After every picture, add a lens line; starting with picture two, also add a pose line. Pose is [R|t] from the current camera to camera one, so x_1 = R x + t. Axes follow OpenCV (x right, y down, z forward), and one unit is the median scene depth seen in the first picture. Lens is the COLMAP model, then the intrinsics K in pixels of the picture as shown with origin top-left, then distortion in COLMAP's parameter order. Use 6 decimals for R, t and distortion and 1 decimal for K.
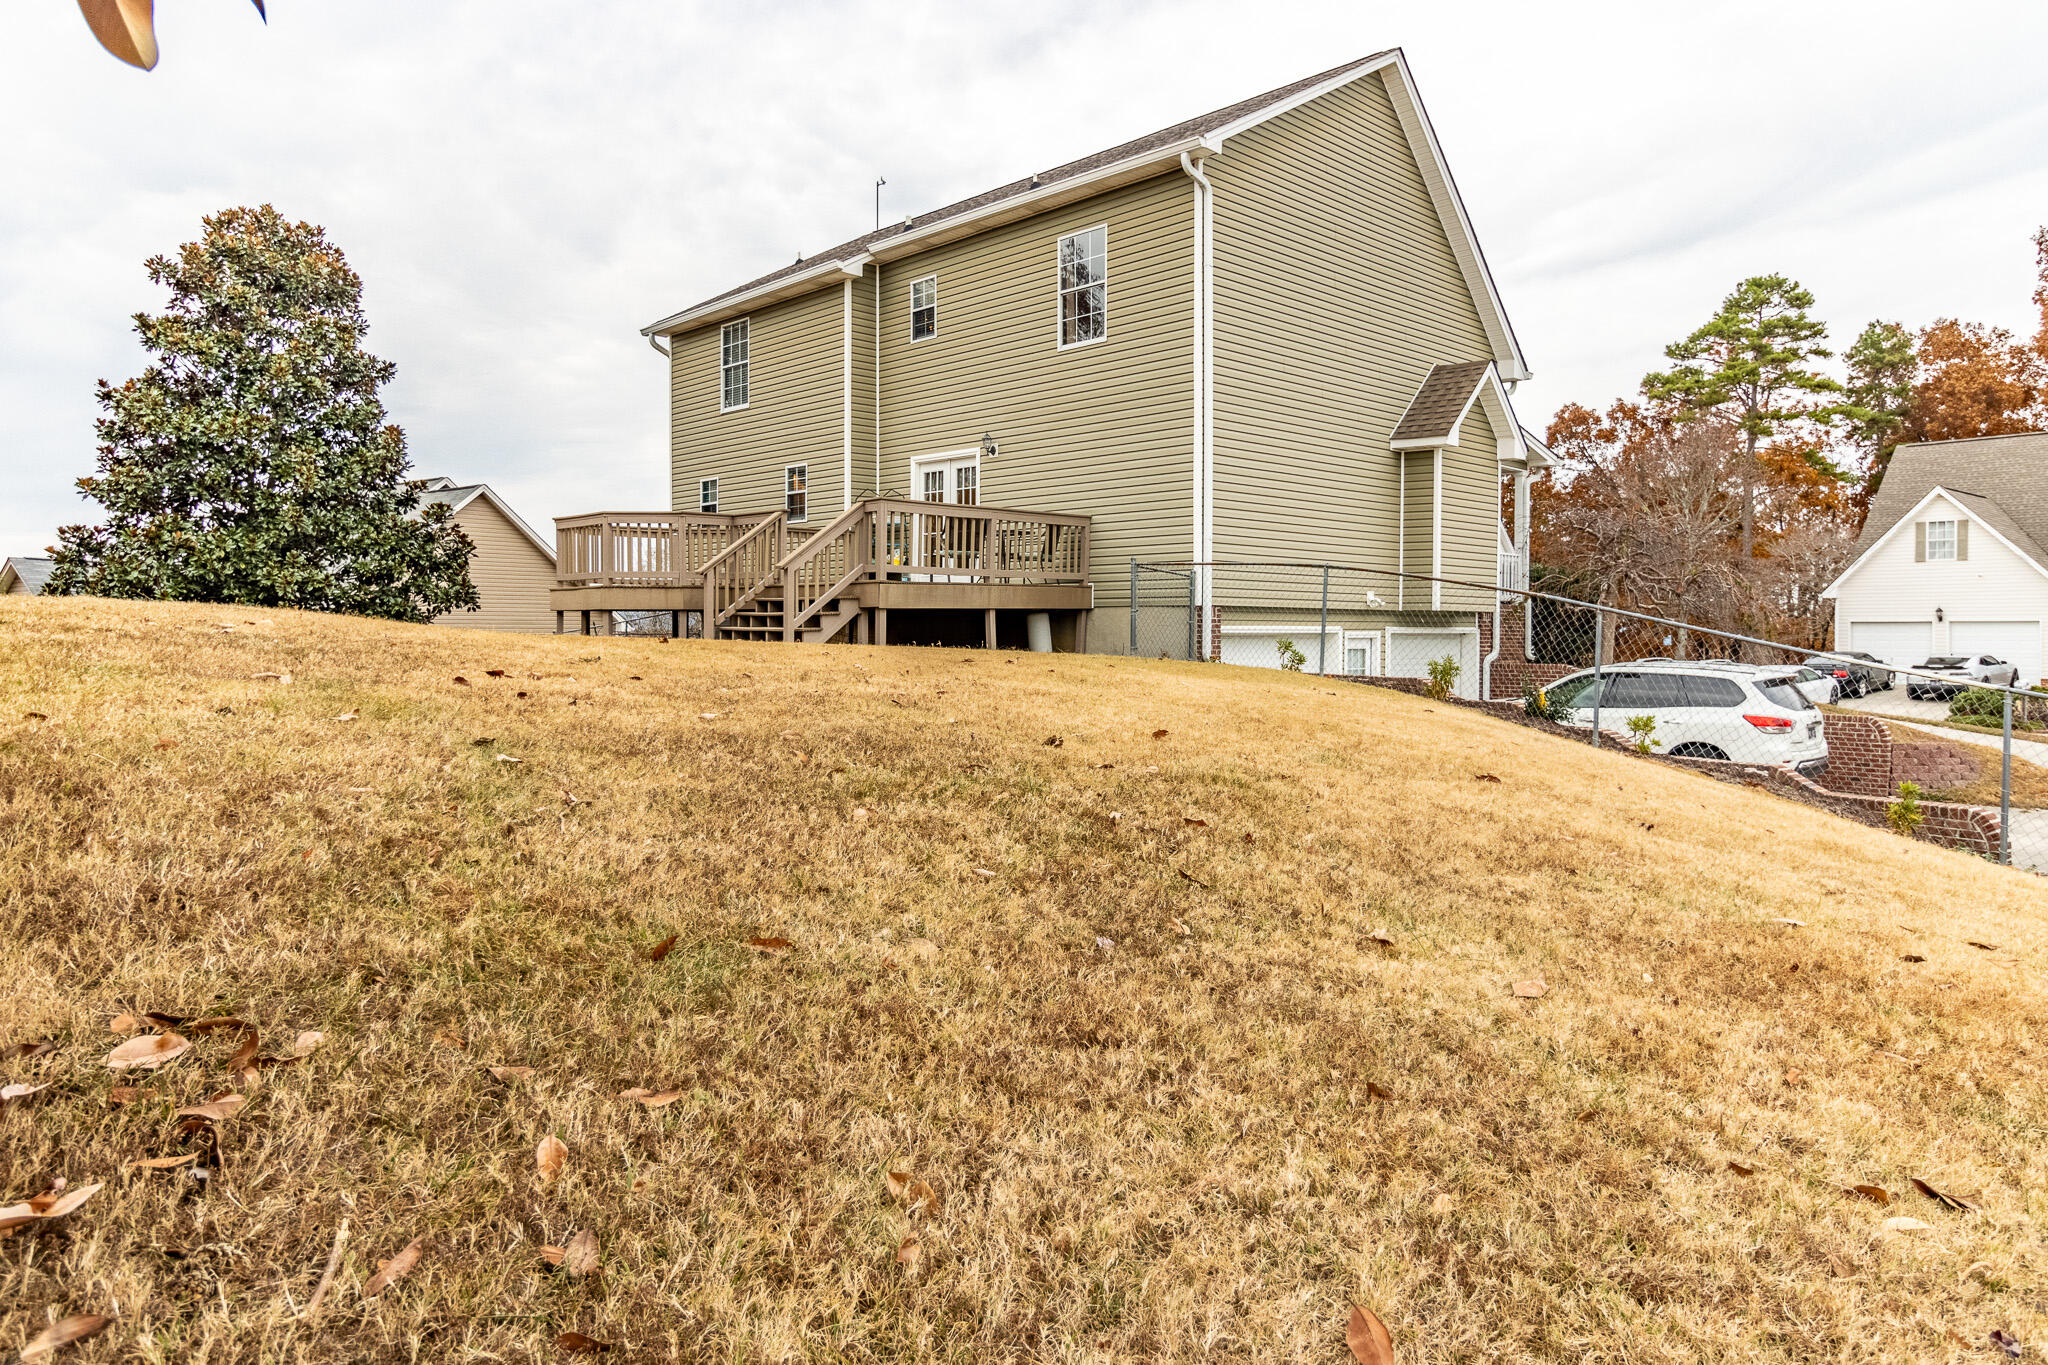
lens RADIAL K [[1301.7, 0, 1014.0], [0, 1301.7, 699.6], [0, 0, 1]] dist [0.023393, -0.001864]
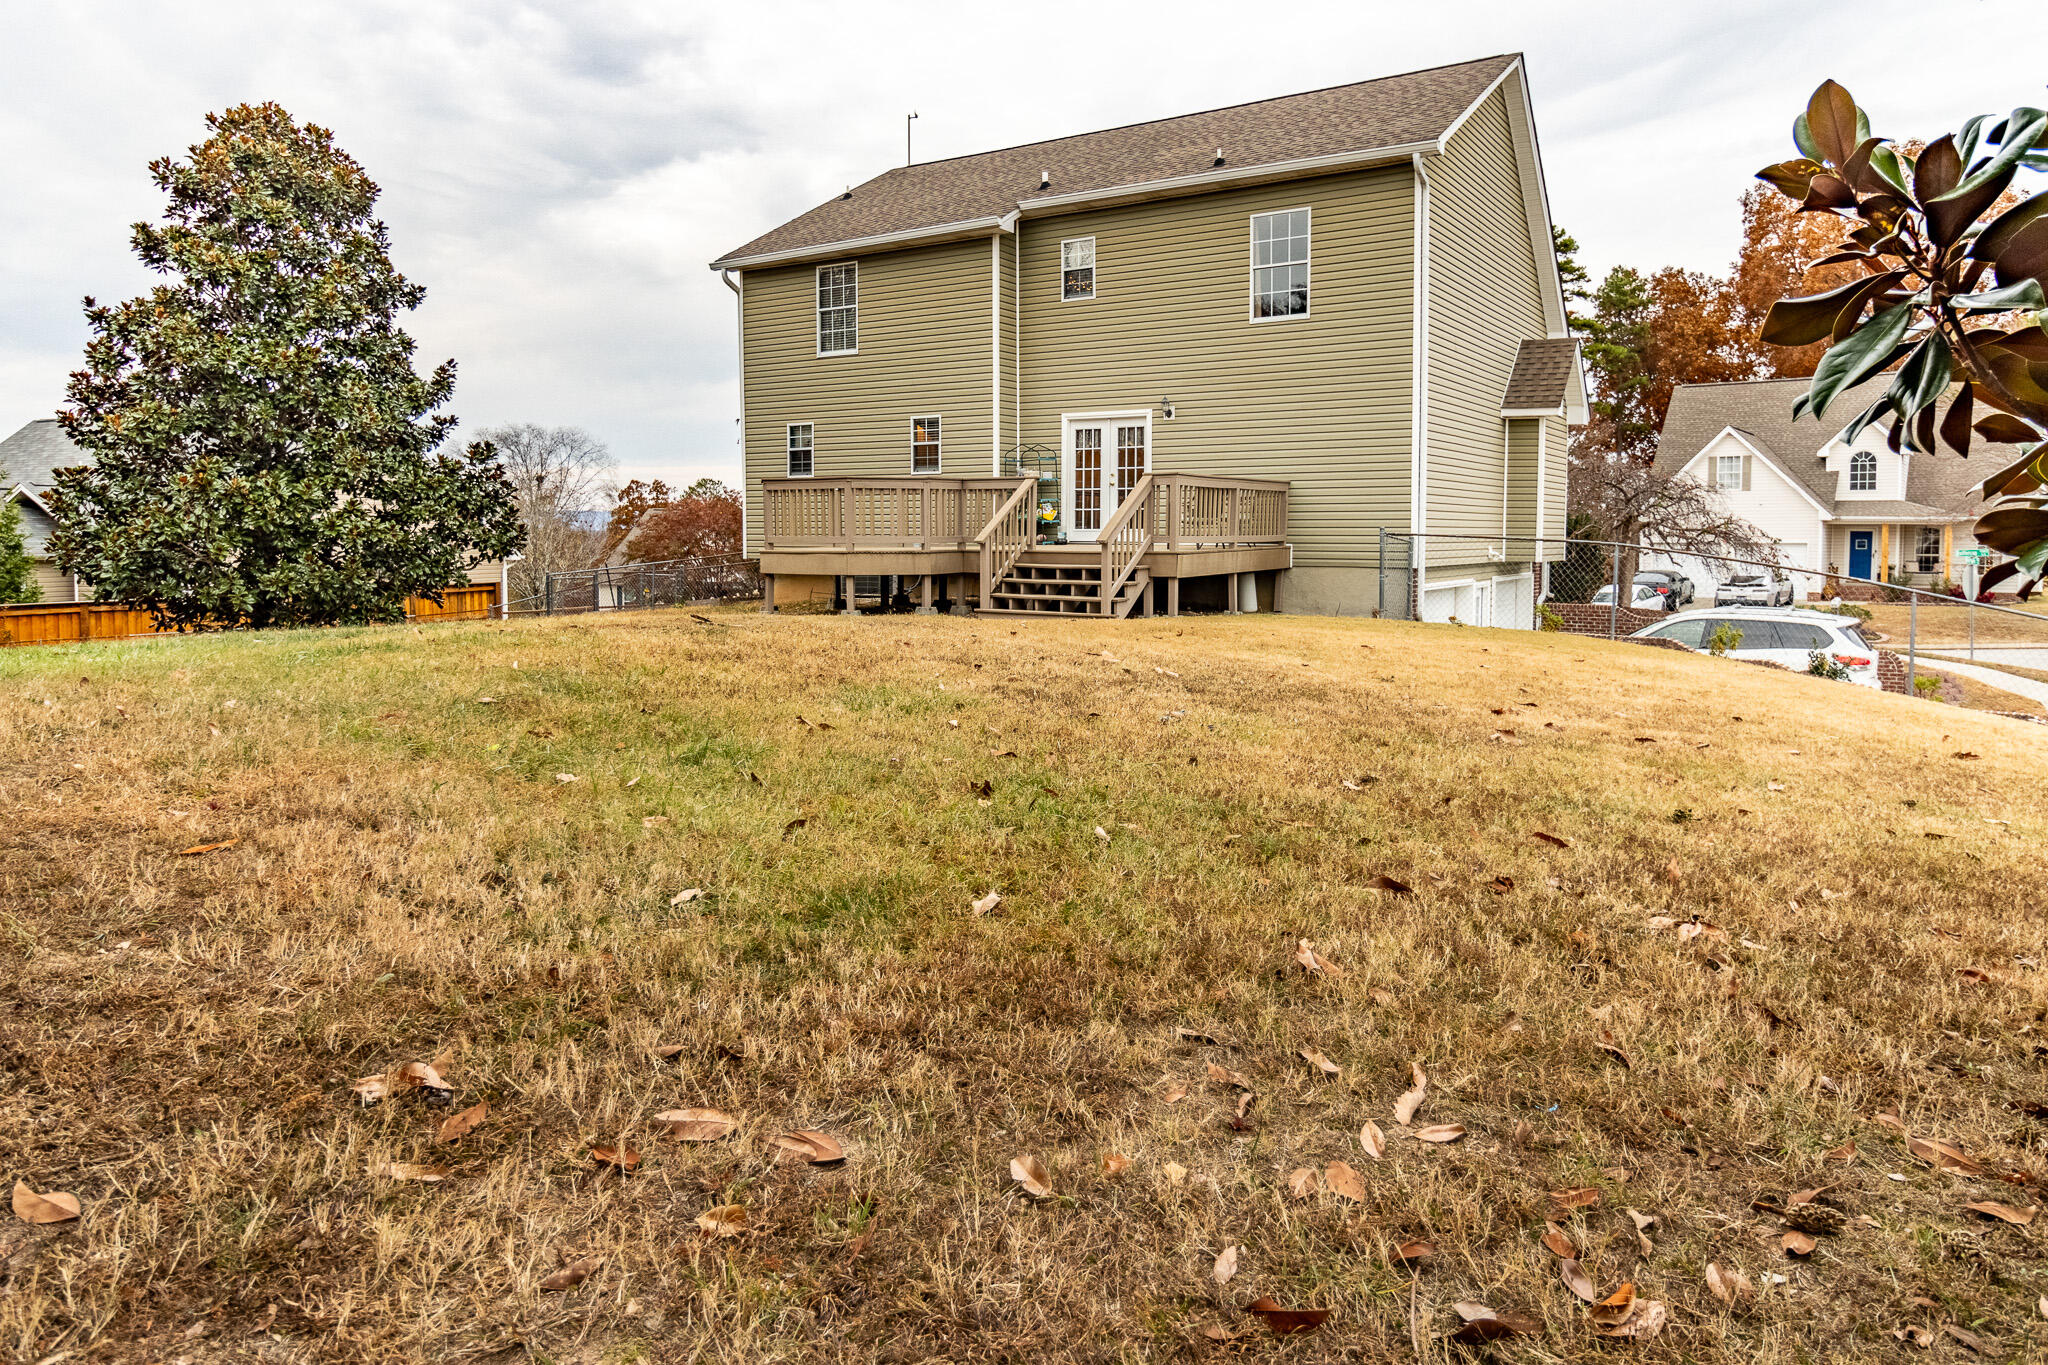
lens RADIAL K [[1301.7, 0, 1024.6], [0, 1301.7, 684.5], [0, 0, 1]] dist [0.023393, -0.001864]
pose [[0.974522, -0.029803, 0.222302, -0.324614], [0.015263, 0.997647, 0.066840, -0.039955], [-0.223771, -0.061744, 0.972684, -0.006883]]
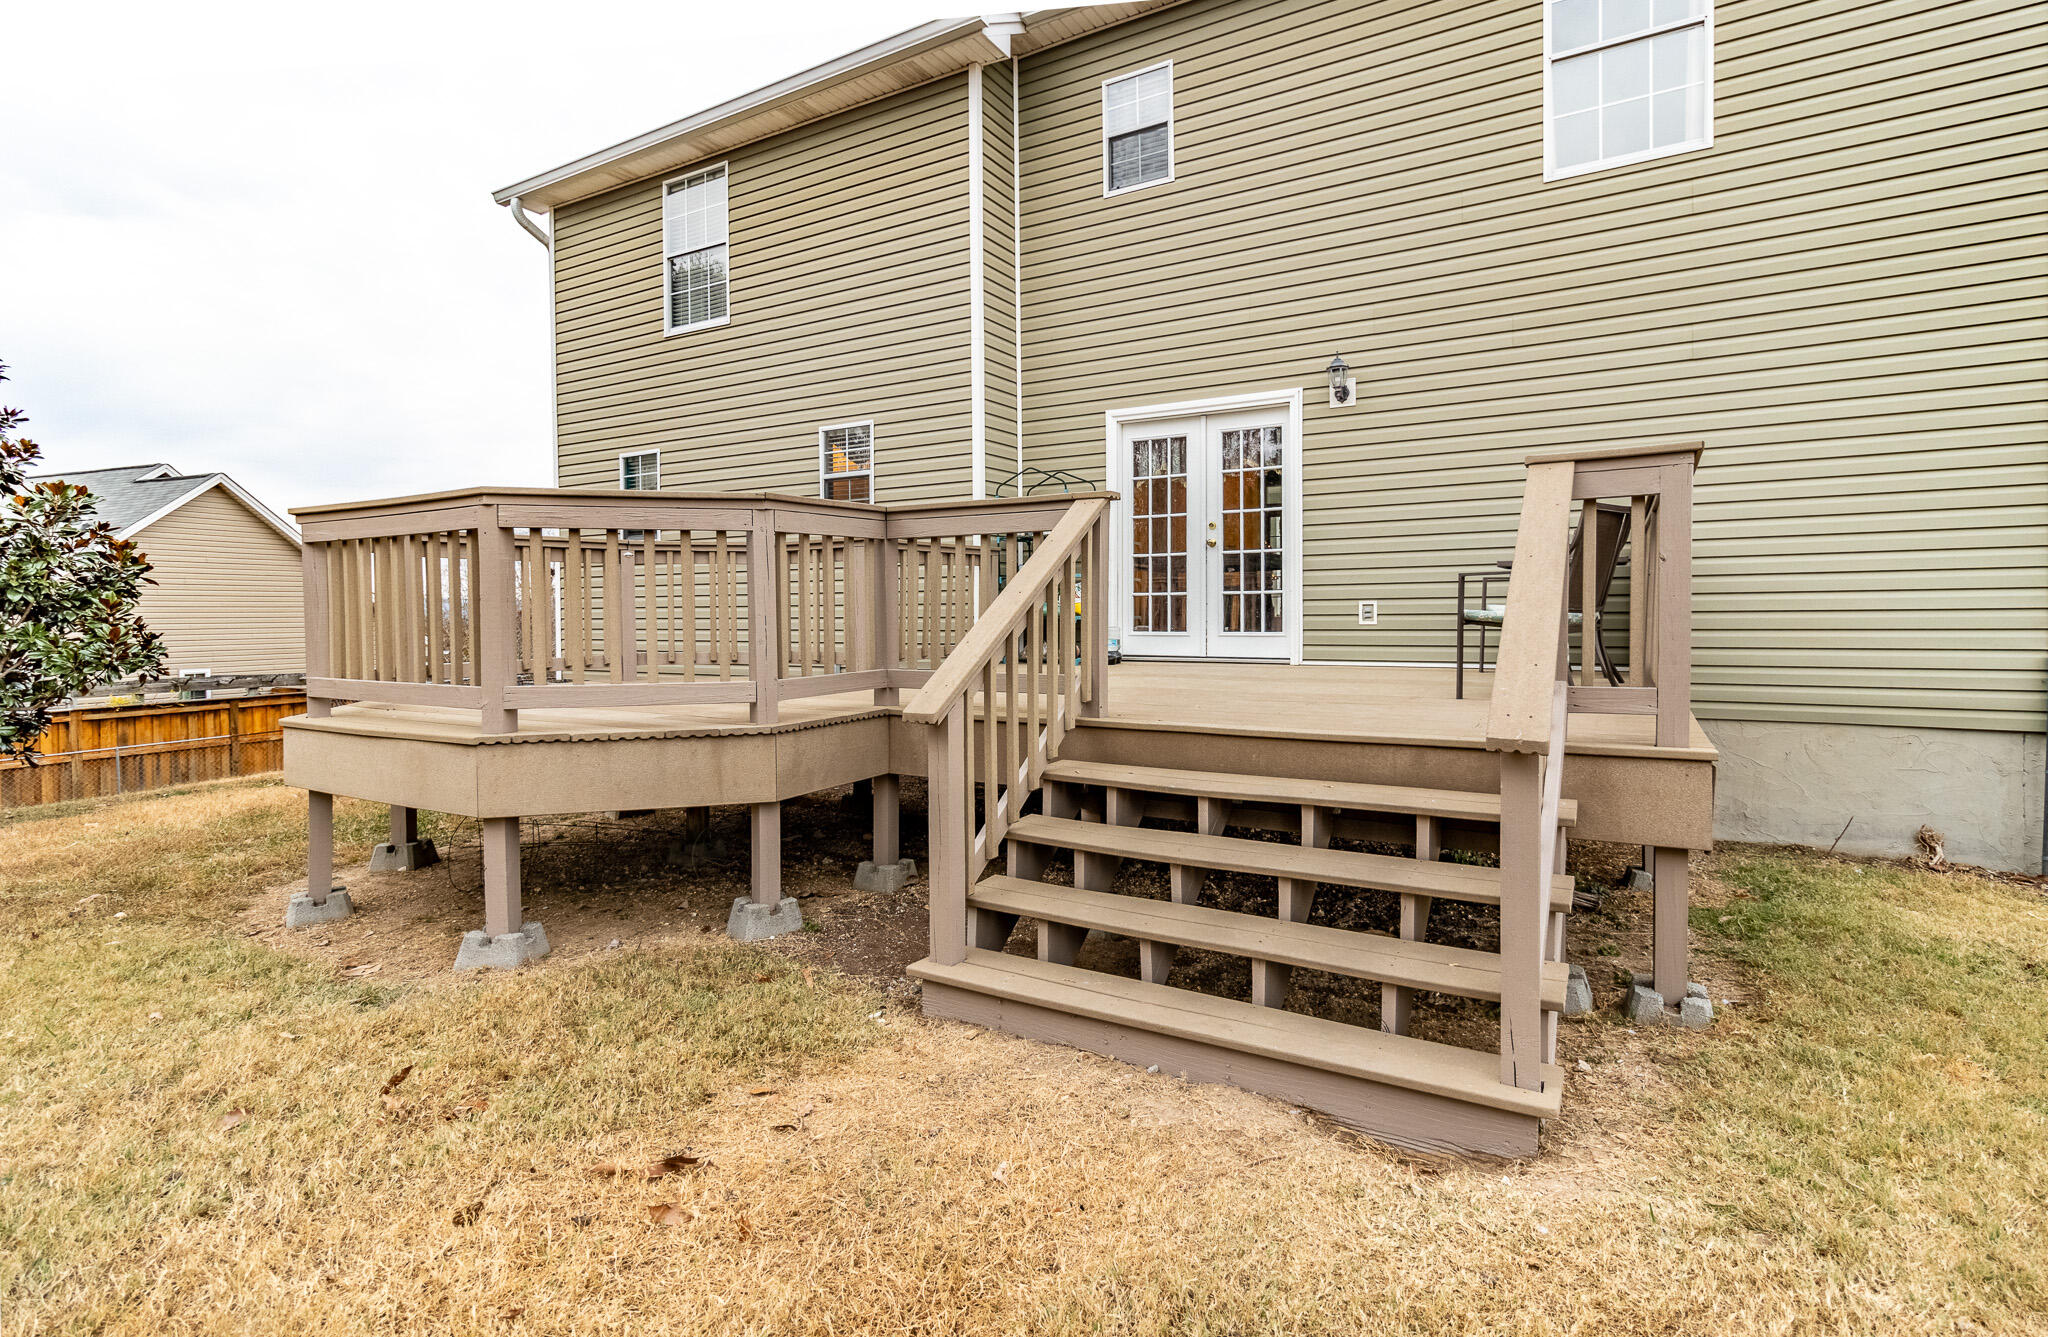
lens RADIAL K [[968.6, 0, 1069.2], [0, 968.6, 639.3], [0, 0, 1]] dist [0.010842, -0.000153]
pose [[0.954438, -0.018830, 0.297814, -0.201286], [0.026544, 0.999408, -0.021879, -0.080422], [-0.297226, 0.028787, 0.954373, 0.596839]]
